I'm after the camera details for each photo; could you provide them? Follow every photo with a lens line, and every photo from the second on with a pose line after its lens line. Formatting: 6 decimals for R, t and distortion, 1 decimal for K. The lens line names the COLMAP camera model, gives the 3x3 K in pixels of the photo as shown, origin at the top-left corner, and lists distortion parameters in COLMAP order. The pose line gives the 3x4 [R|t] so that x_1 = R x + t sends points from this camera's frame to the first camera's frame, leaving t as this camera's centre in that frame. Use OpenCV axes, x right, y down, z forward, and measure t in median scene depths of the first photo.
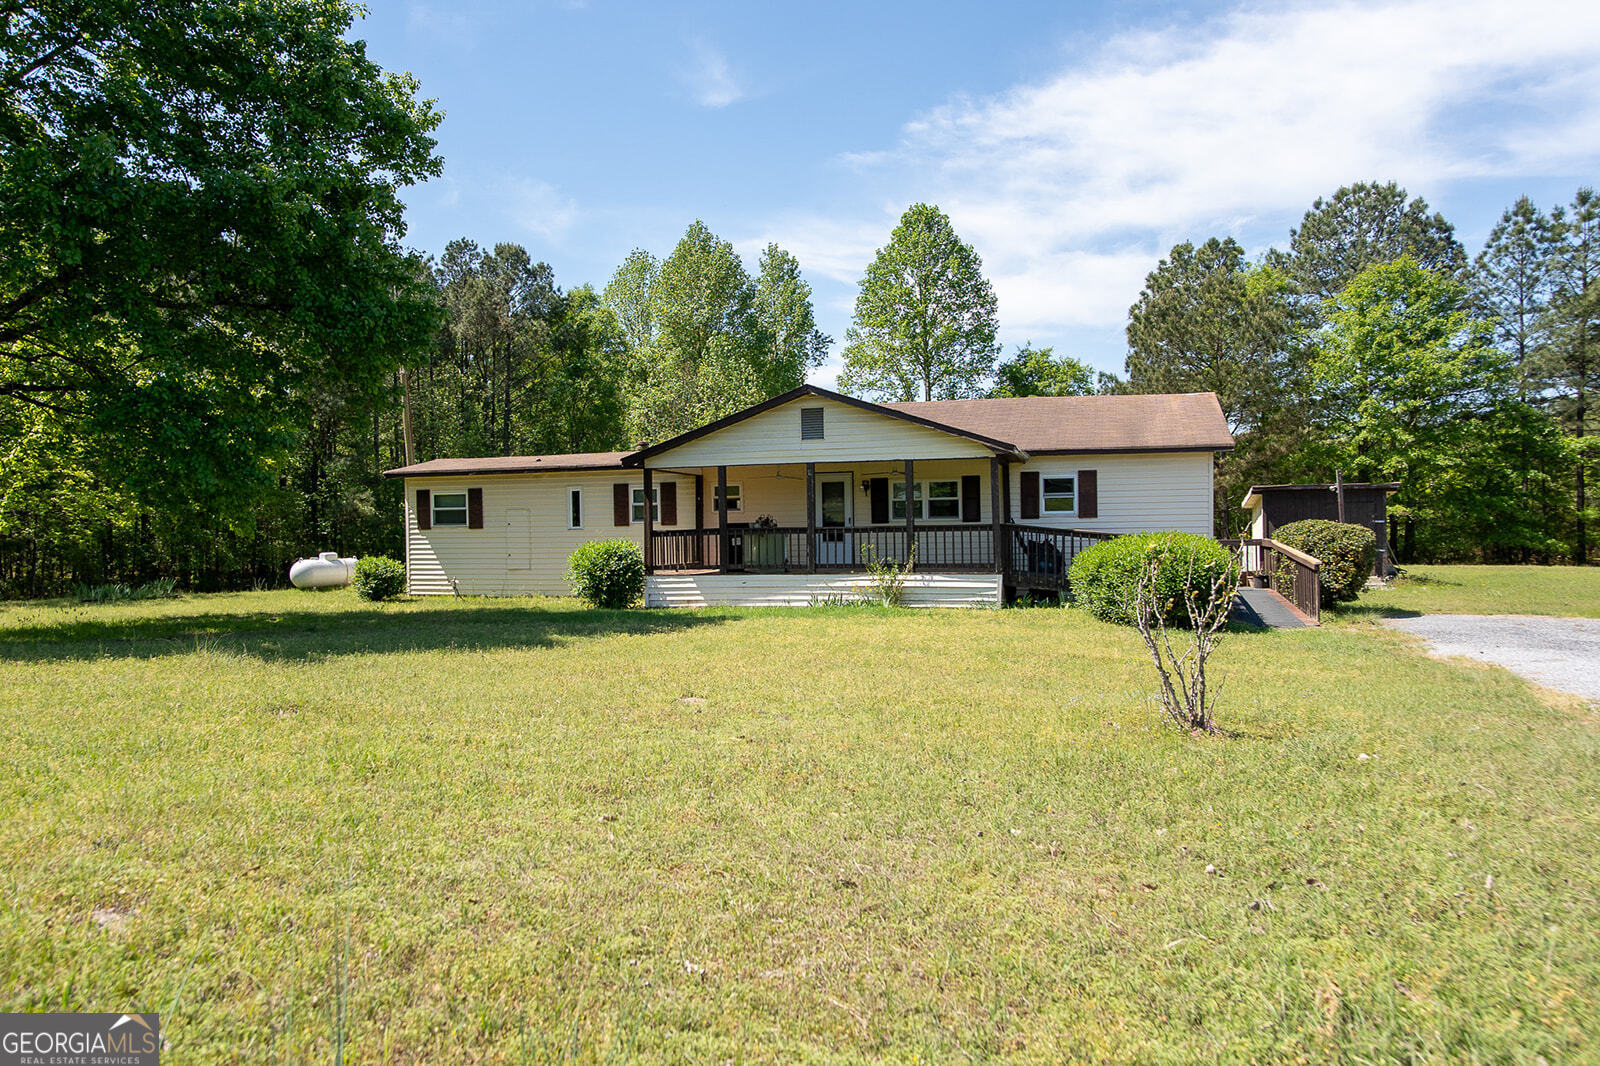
lens RADIAL K [[1093.9, 0, 800.9], [0, 1093.9, 524.9], [0, 0, 1]] dist [-0.096463, 0.103750]
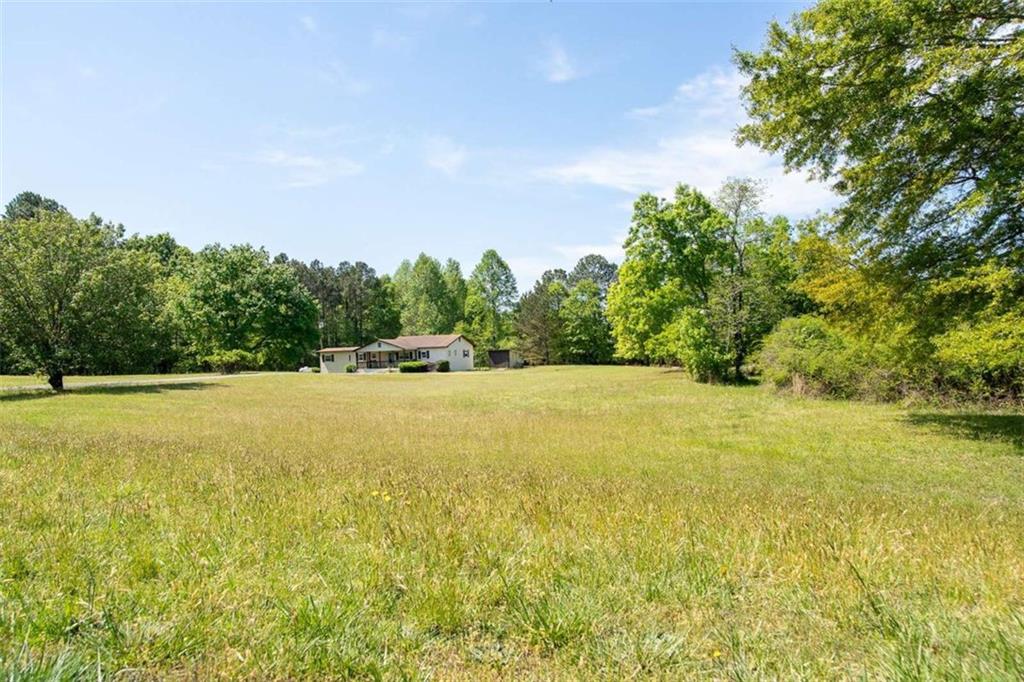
lens RADIAL K [[691.1, 0, 508.1], [0, 691.1, 342.3], [0, 0, 1]] dist [-0.092605, 0.097216]
pose [[0.993379, -0.020994, -0.112947, 0.497373], [0.020055, 0.999754, -0.009442, -0.022504], [0.113118, 0.007115, 0.993556, -1.199760]]
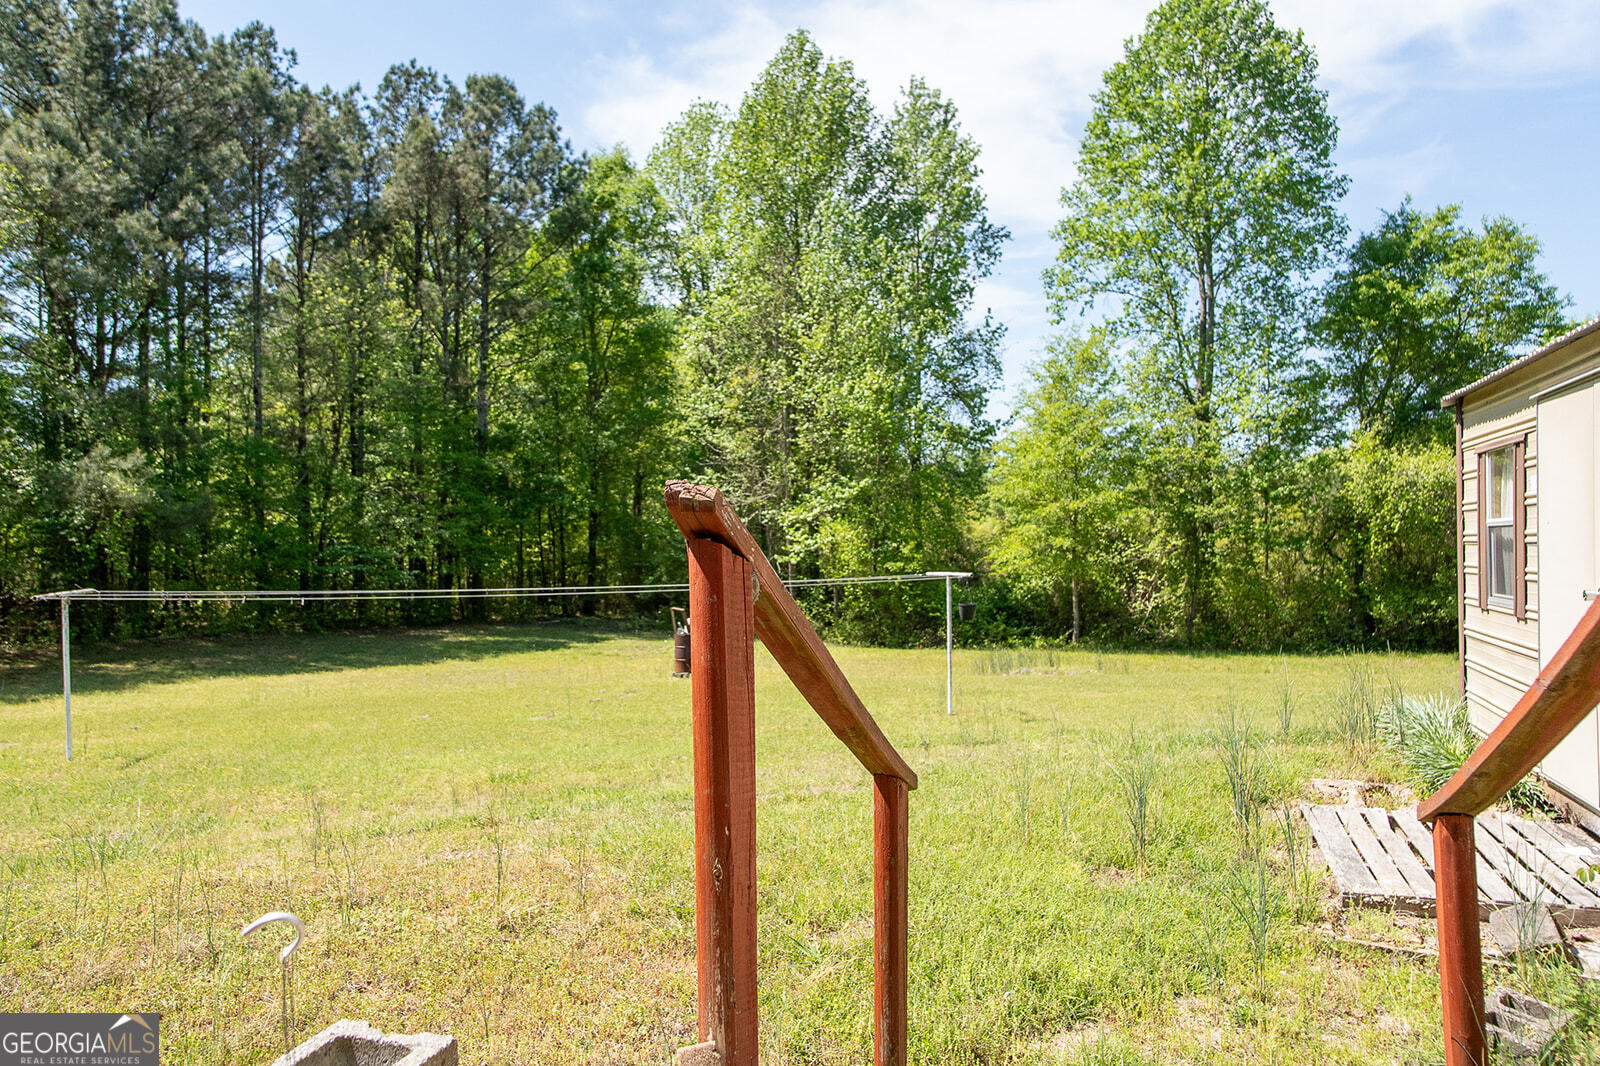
lens RADIAL K [[1093.9, 0, 800.9], [0, 1093.9, 524.9], [0, 0, 1]] dist [-0.096463, 0.103750]
pose [[0.998492, 0.006154, -0.054551, -0.083988], [-0.006735, 0.999923, -0.010469, 0.004297], [0.054482, 0.010820, 0.998456, 0.589778]]
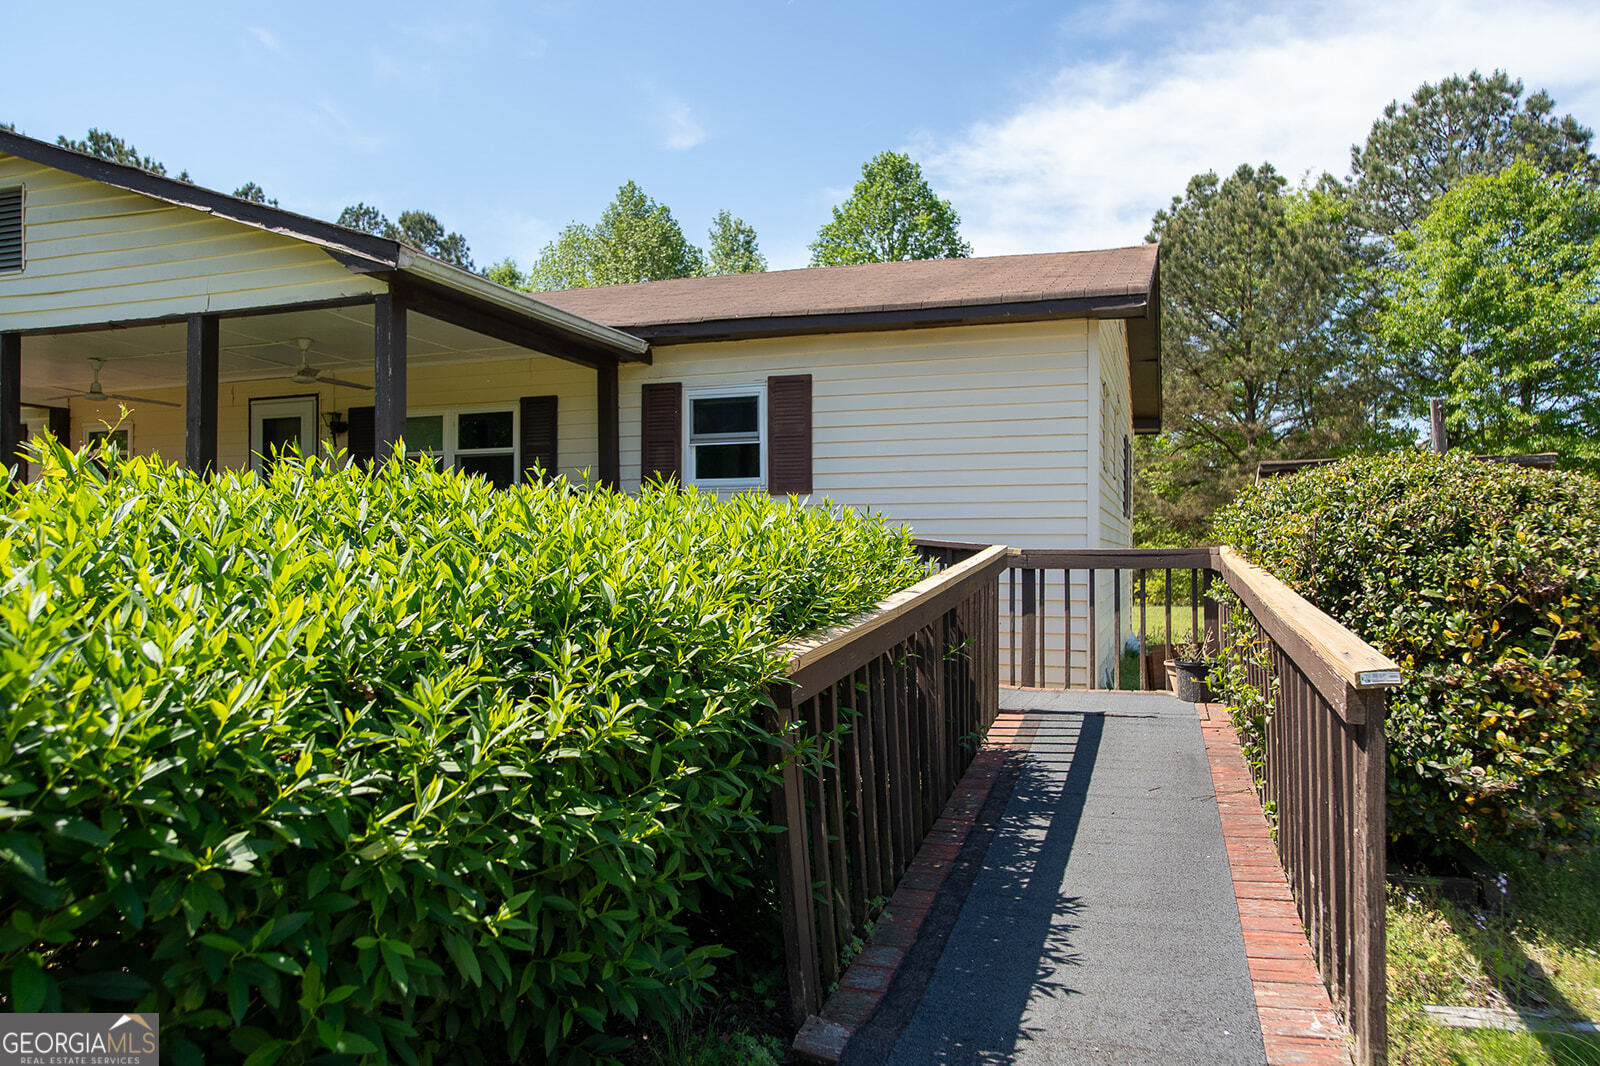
lens RADIAL K [[1079.8, 0, 793.8], [0, 1079.8, 535.1], [0, 0, 1]] dist [-0.092605, 0.097216]
pose [[0.997933, 0.012539, -0.063022, 0.127382], [-0.013374, 0.999828, -0.012844, 0.006040], [0.062850, 0.013660, 0.997929, 0.264091]]
